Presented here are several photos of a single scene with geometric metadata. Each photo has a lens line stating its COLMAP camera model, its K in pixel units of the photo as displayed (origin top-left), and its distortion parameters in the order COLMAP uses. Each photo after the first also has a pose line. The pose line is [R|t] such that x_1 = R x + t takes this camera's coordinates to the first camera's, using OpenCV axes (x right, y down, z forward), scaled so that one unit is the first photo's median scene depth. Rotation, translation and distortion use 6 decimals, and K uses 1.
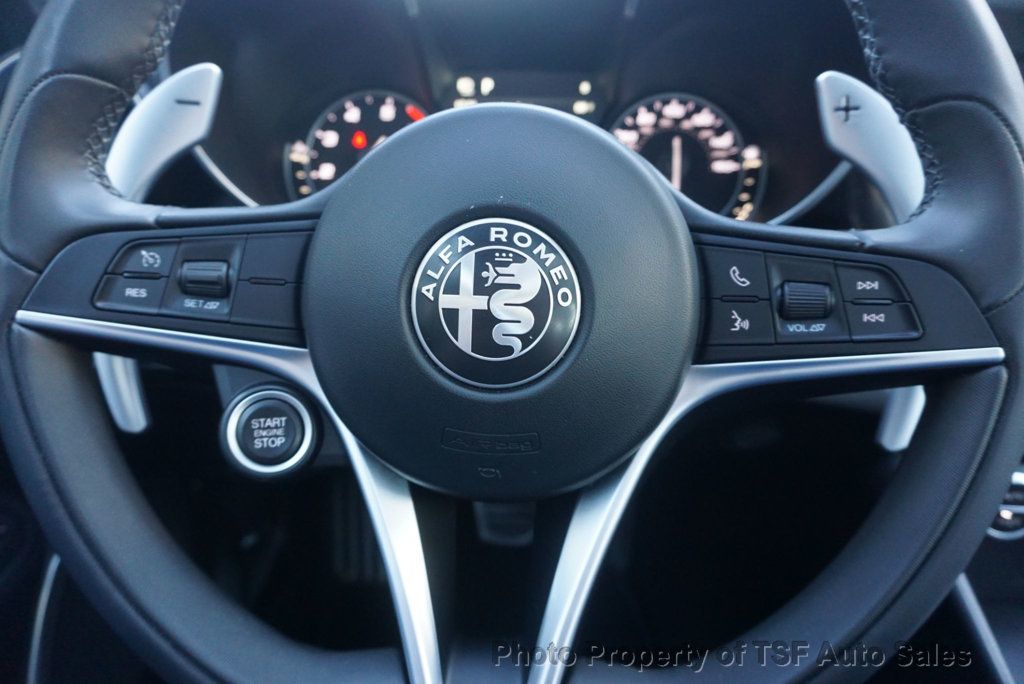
lens RADIAL K [[708.3, 0, 510.1], [0, 708.3, 347.3], [0, 0, 1]] dist [-0.011693, -0.004676]
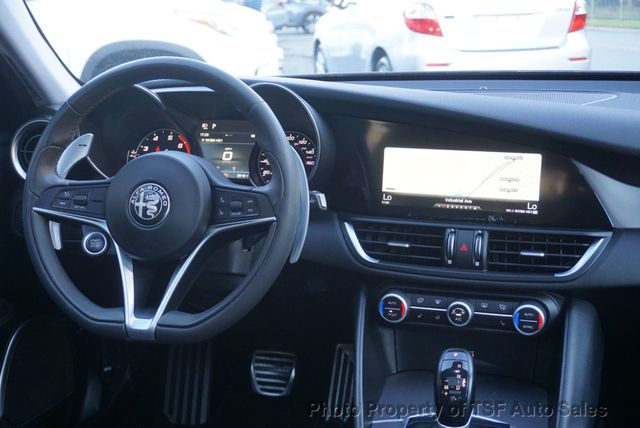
lens RADIAL K [[863.3, 0, 320.8], [0, 863.3, 213.8], [0, 0, 1]] dist [-0.010247, 0.000000]
pose [[0.983563, 0.007463, -0.180412, 1.622831], [-0.034634, 0.988392, -0.147926, 0.601927], [0.177214, 0.151743, 0.972404, -3.158490]]
